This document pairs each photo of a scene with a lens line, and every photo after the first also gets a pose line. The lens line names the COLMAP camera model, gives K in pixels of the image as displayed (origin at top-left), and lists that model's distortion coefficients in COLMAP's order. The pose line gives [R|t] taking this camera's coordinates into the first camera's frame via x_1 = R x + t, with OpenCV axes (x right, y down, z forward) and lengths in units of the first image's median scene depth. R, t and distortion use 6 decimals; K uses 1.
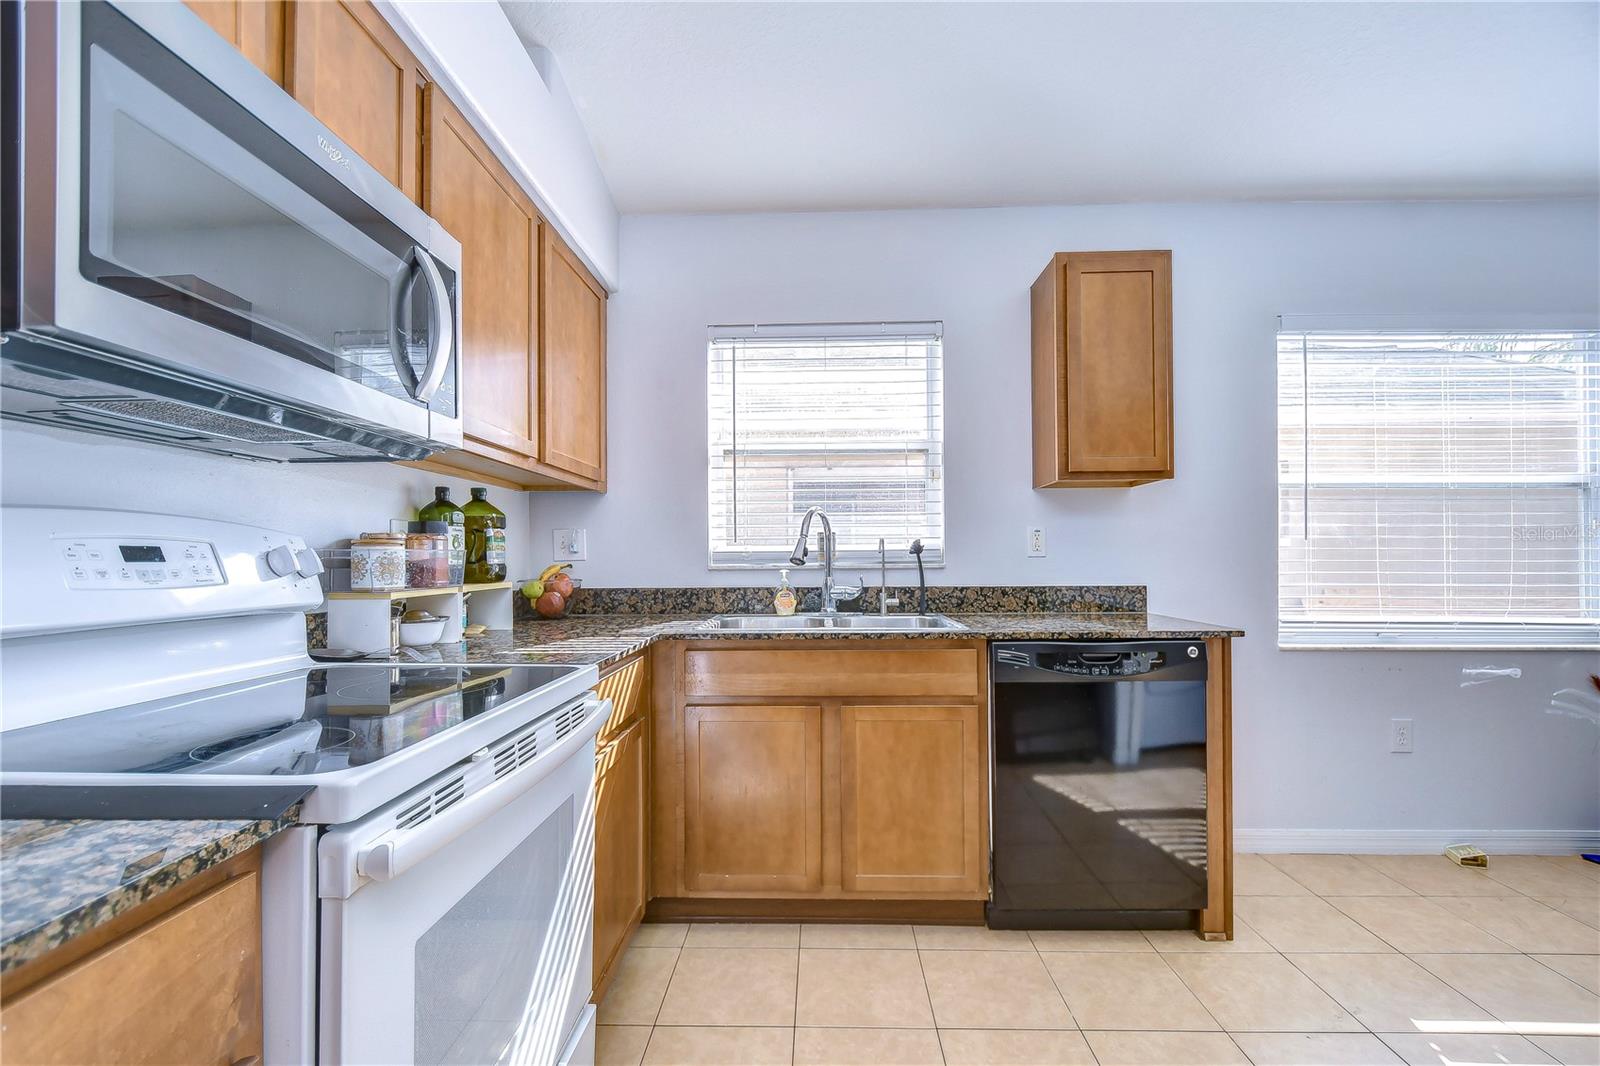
lens RADIAL K [[695.4, 0, 797.0], [0, 695.4, 556.5], [0, 0, 1]] dist [0.000928, 0.000021]
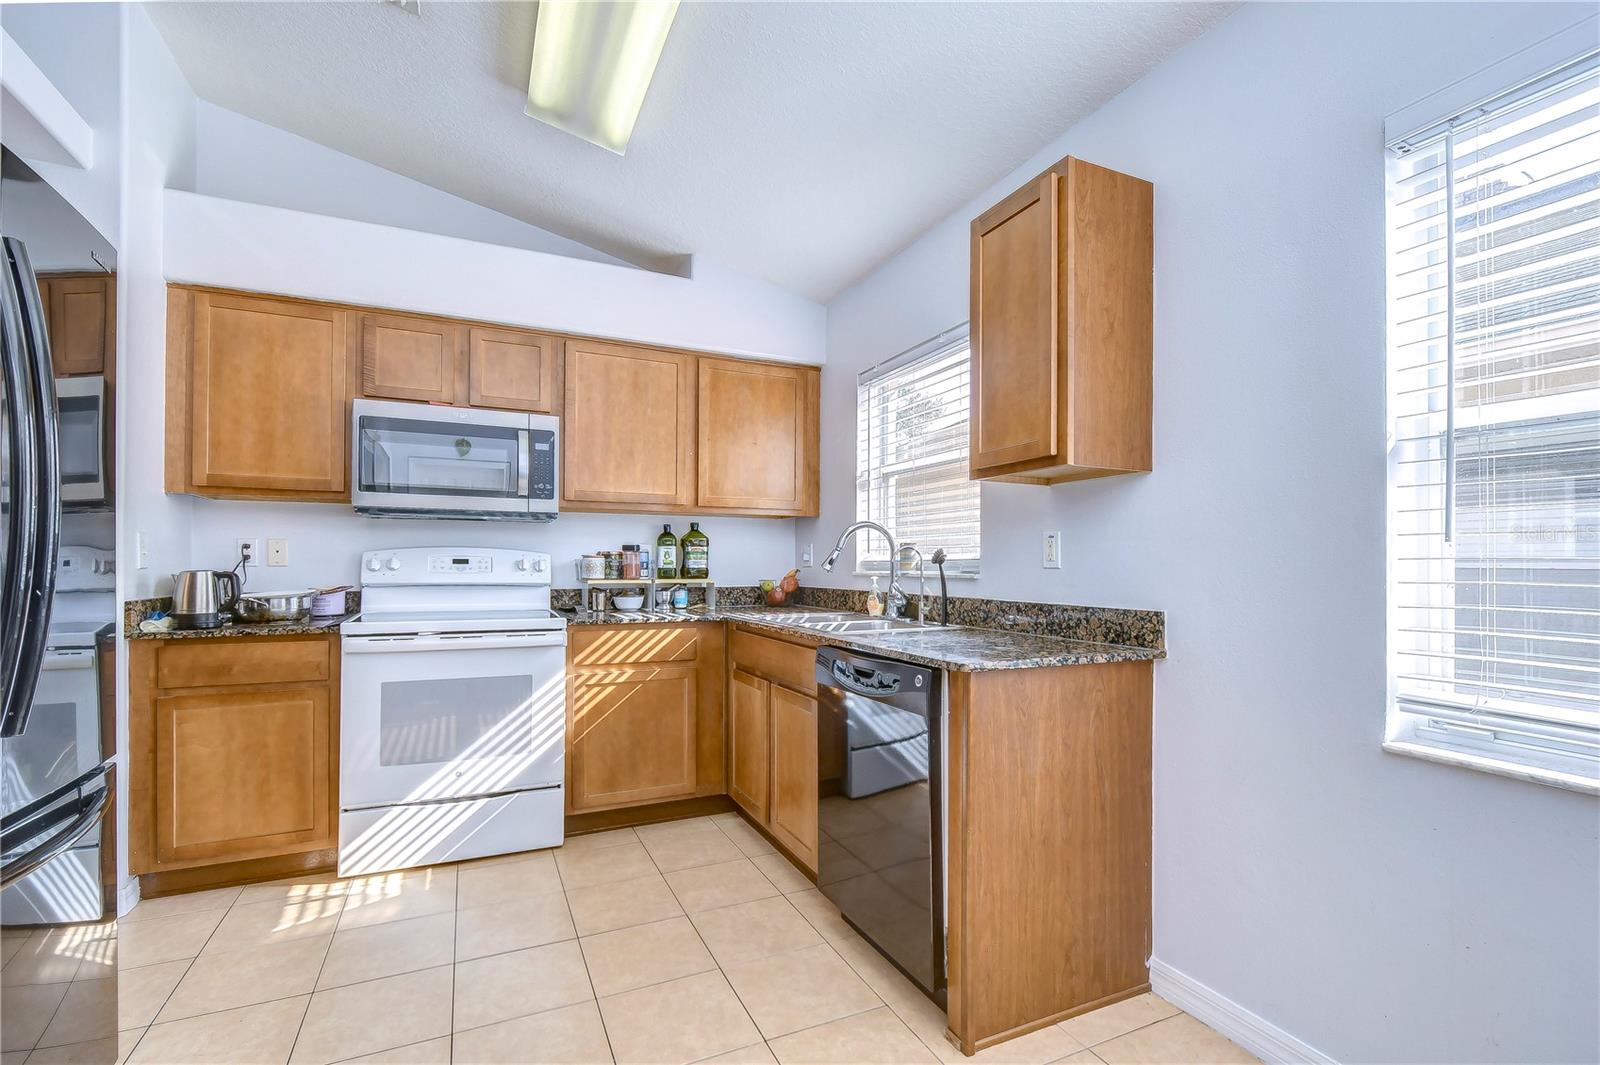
lens RADIAL K [[694.5, 0, 802.7], [0, 694.5, 569.8], [0, 0, 1]] dist [0.003983, 0.000114]
pose [[0.470395, 0.014705, -0.882334, 0.942678], [-0.006161, 0.999892, 0.013380, -0.006846], [0.882435, -0.000857, 0.470434, 0.357111]]
